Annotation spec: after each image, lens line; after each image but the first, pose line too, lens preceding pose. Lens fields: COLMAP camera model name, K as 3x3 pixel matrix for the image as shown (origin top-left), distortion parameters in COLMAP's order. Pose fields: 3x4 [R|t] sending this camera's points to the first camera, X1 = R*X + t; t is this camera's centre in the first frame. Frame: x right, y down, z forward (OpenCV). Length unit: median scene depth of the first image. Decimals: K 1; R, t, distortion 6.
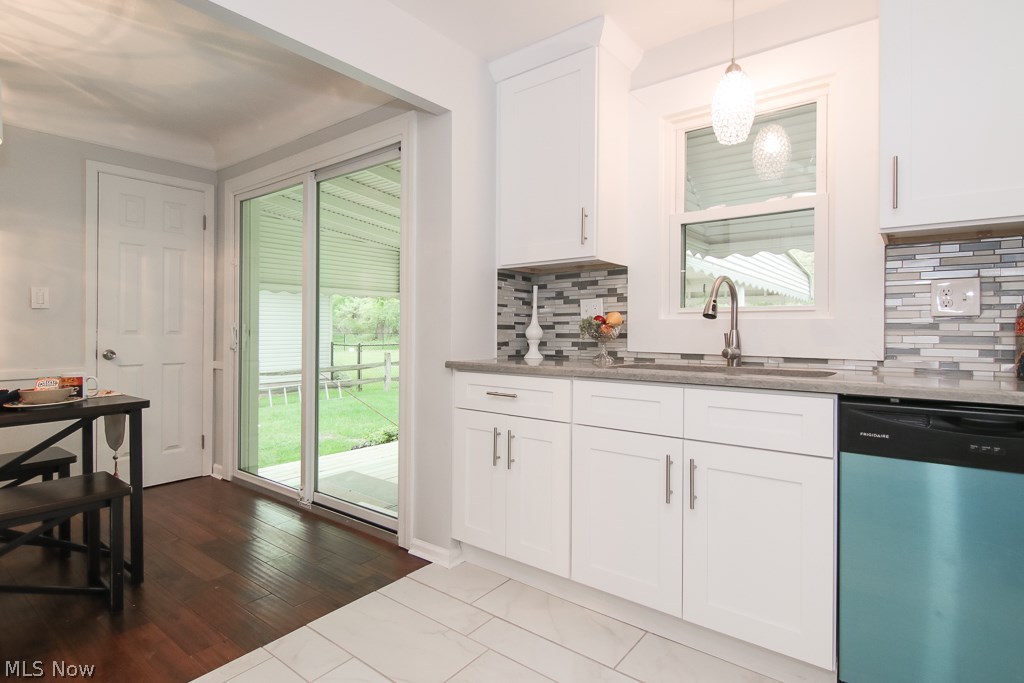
lens RADIAL K [[521.6, 0, 511.4], [0, 521.6, 328.1], [0, 0, 1]] dist [0.047851, 0.000142]
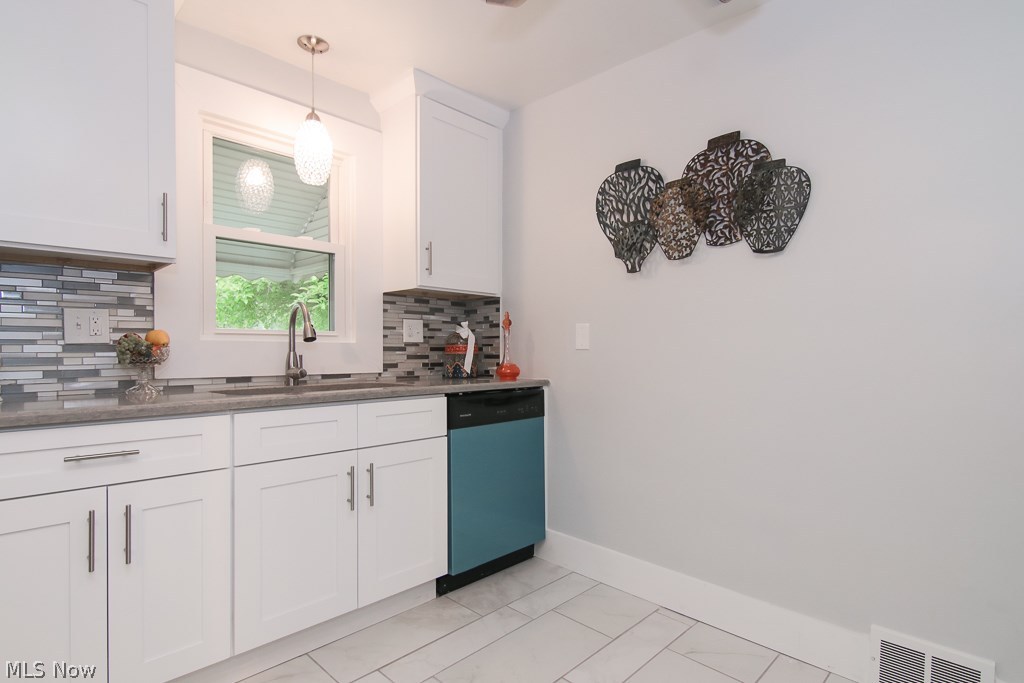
lens RADIAL K [[523.6, 0, 508.2], [0, 523.6, 349.1], [0, 0, 1]] dist [-0.001628, 0.000119]
pose [[0.125295, 0.001149, 0.992119, -0.584654], [0.000212, 0.999999, -0.001185, -0.000334], [-0.992120, 0.000359, 0.125295, 0.432705]]
